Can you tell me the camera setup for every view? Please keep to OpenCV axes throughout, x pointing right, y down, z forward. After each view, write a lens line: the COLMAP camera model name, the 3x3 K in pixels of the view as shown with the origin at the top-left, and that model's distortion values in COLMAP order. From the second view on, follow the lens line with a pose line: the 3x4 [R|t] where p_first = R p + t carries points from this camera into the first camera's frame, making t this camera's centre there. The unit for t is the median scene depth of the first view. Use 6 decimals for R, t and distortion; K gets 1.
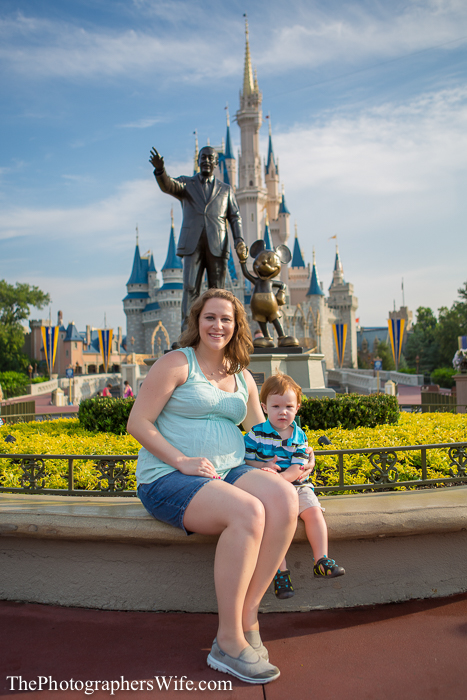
lens RADIAL K [[511.1, 0, 217.3], [0, 511.1, 342.6], [0, 0, 1]] dist [-0.070176, 0.001253]
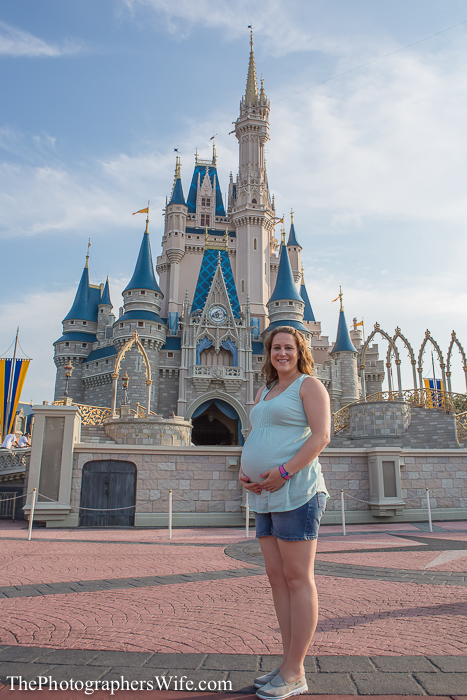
lens RADIAL K [[497.6, 0, 246.8], [0, 497.6, 336.6], [0, 0, 1]] dist [-0.104104, 0.033571]
pose [[0.980340, 0.078549, 0.181005, -0.059038], [-0.038040, 0.975376, -0.217245, 0.034719], [-0.193612, 0.206089, 0.959188, 0.349948]]
